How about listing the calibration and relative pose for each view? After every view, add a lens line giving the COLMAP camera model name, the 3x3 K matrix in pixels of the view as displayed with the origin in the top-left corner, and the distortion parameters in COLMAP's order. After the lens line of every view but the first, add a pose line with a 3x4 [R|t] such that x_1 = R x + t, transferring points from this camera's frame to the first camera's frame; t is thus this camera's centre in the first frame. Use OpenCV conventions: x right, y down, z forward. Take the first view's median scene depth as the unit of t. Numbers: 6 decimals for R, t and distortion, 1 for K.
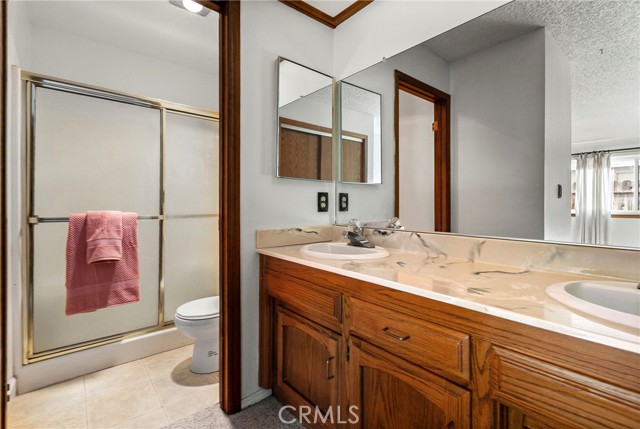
lens RADIAL K [[293.5, 0, 320.7], [0, 293.5, 209.6], [0, 0, 1]] dist [0.002775, 0.000586]
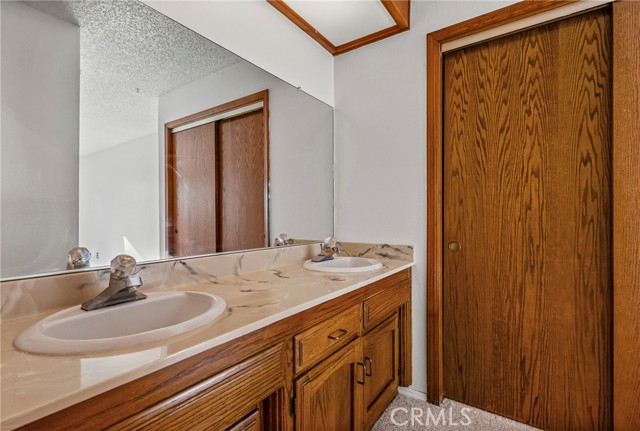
lens RADIAL K [[293.5, 0, 321.9], [0, 293.5, 216.6], [0, 0, 1]] dist [0.002775, 0.000586]
pose [[-0.251483, 0.003156, 0.967856, -0.642435], [0.009522, 0.999954, -0.000787, -0.042418], [-0.967815, 0.009018, -0.251502, 0.978499]]
